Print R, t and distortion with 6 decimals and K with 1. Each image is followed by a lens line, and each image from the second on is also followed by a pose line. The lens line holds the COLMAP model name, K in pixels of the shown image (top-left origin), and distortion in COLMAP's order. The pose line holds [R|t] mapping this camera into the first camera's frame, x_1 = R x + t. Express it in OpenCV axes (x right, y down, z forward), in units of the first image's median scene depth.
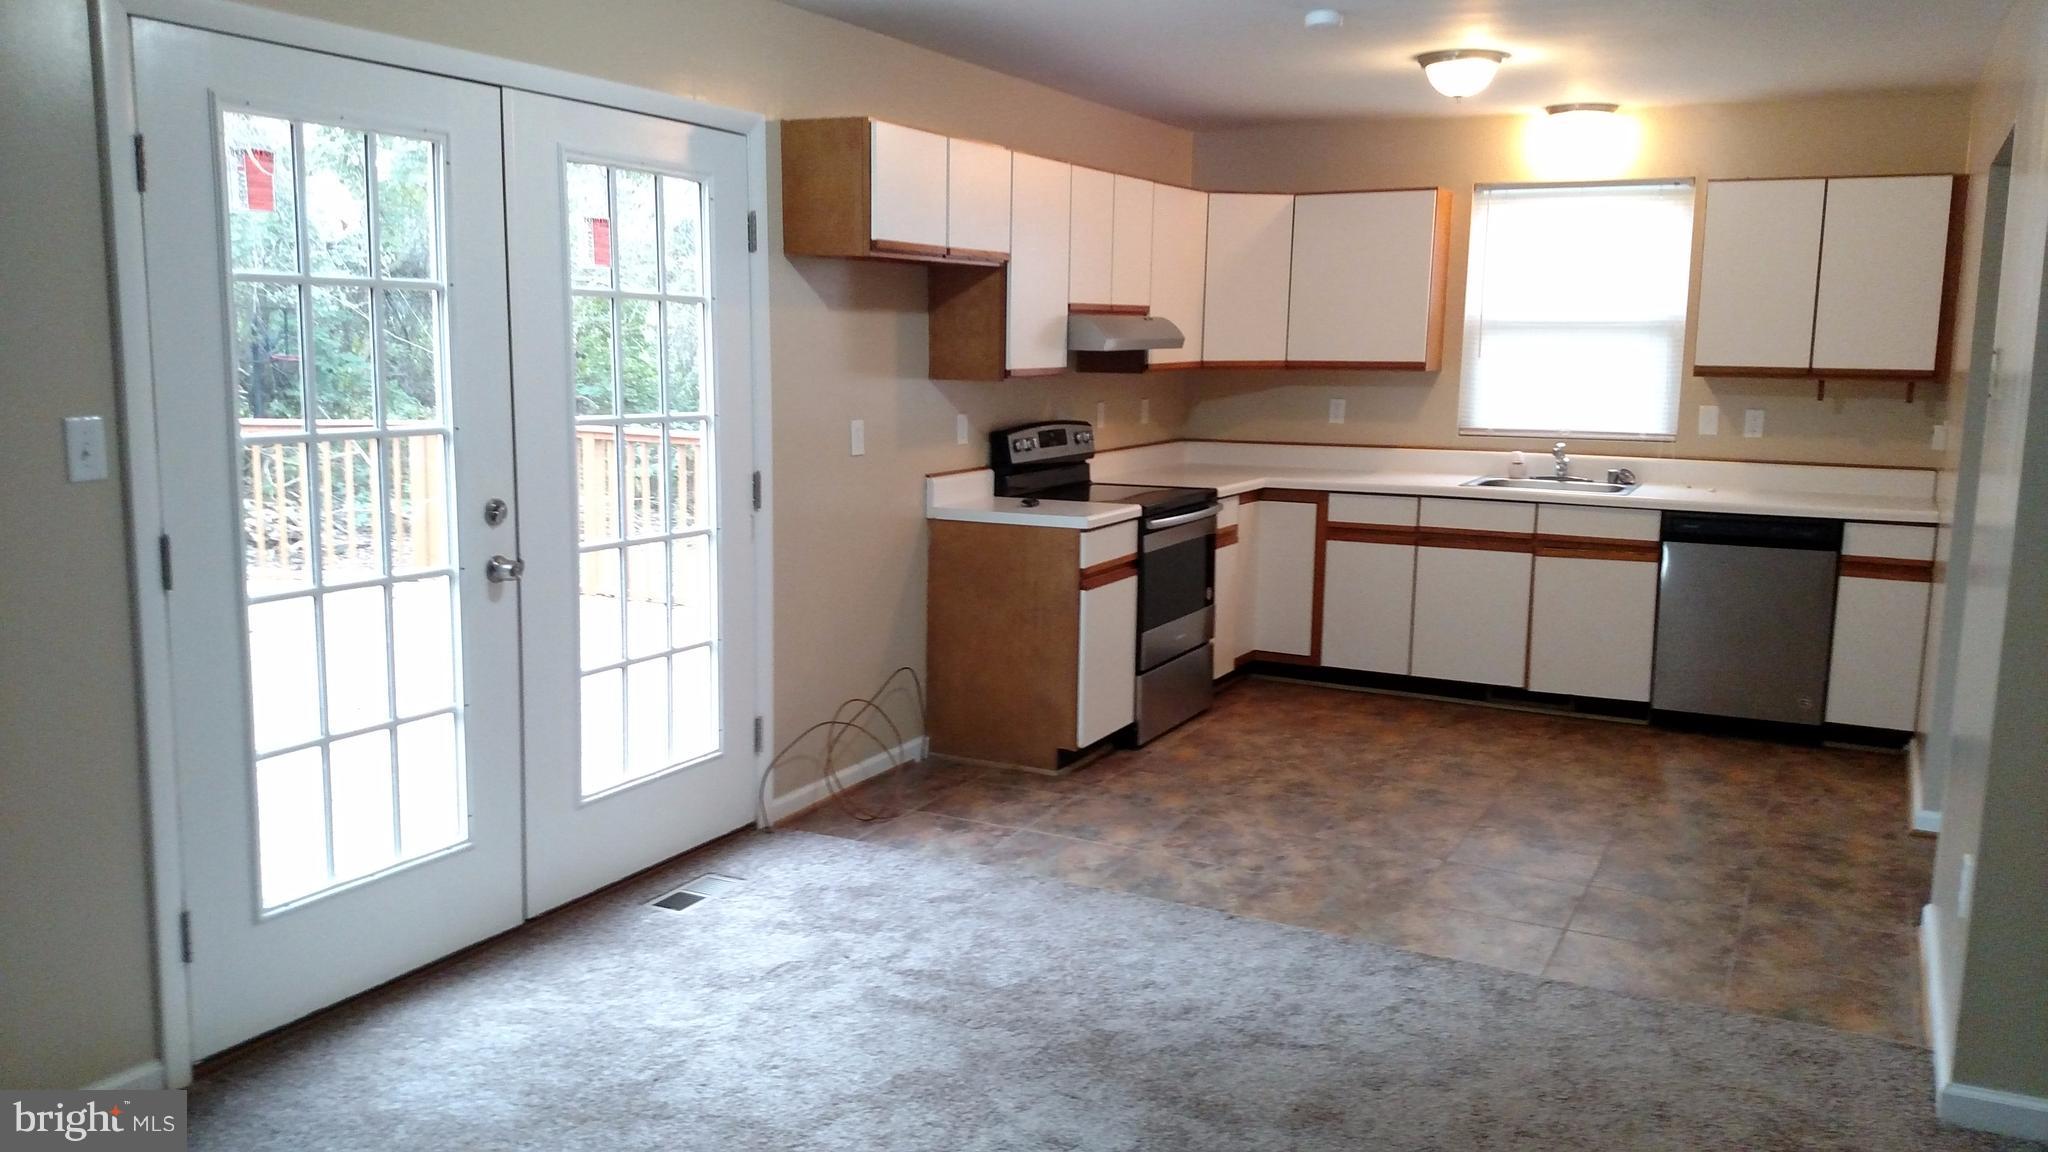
lens RADIAL K [[1641.0, 0, 956.0], [0, 1641.0, 596.3], [0, 0, 1]] dist [0.134862, -0.264559]
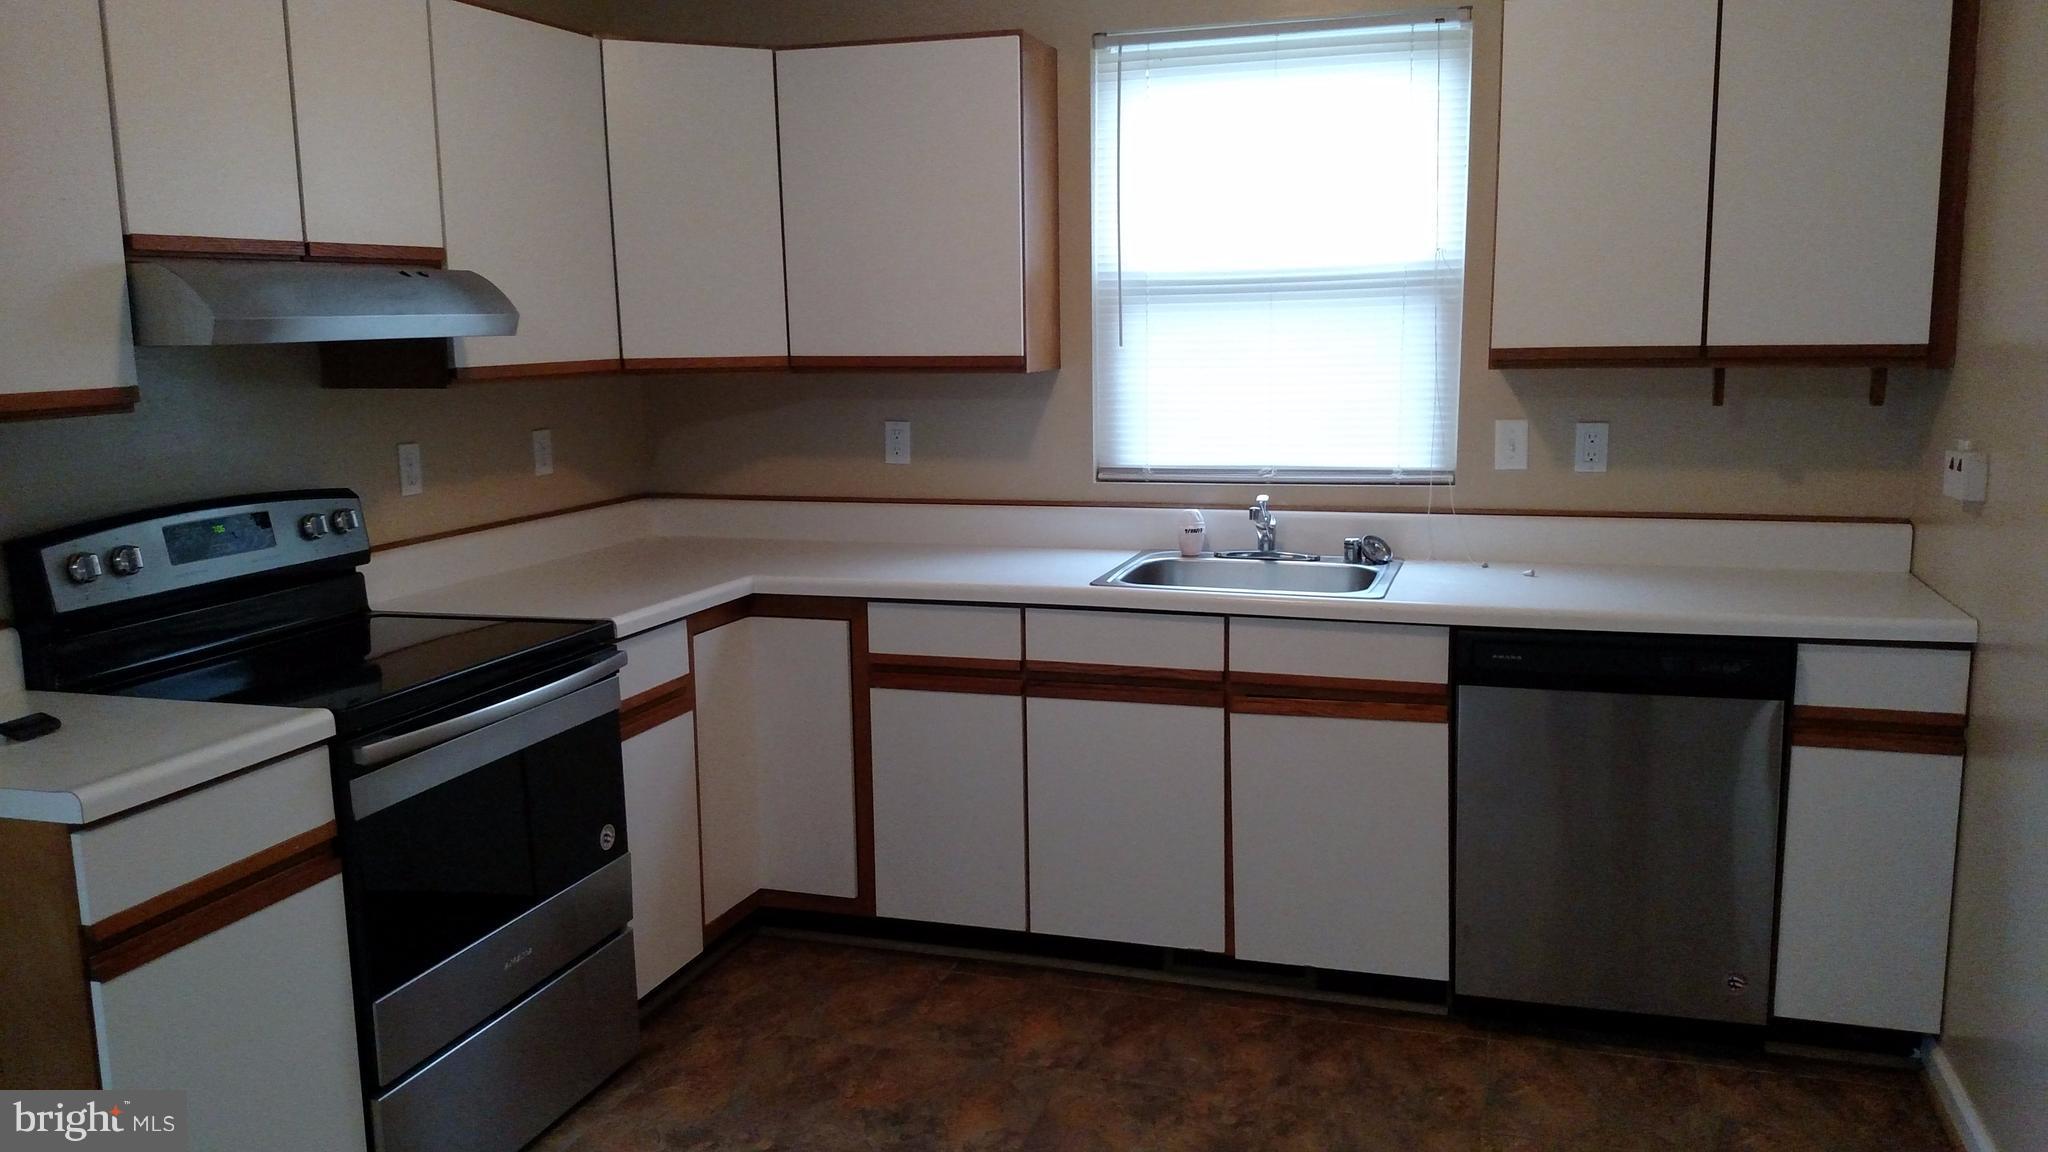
lens RADIAL K [[1609.1, 0, 1024.0], [0, 1609.1, 576.0], [0, 0, 1]] dist [0.299757, -0.627831]
pose [[0.980156, -0.053416, 0.190895, 0.184717], [0.054254, 0.998527, 0.000842, -0.072014], [-0.190659, 0.009531, 0.981610, 0.495484]]
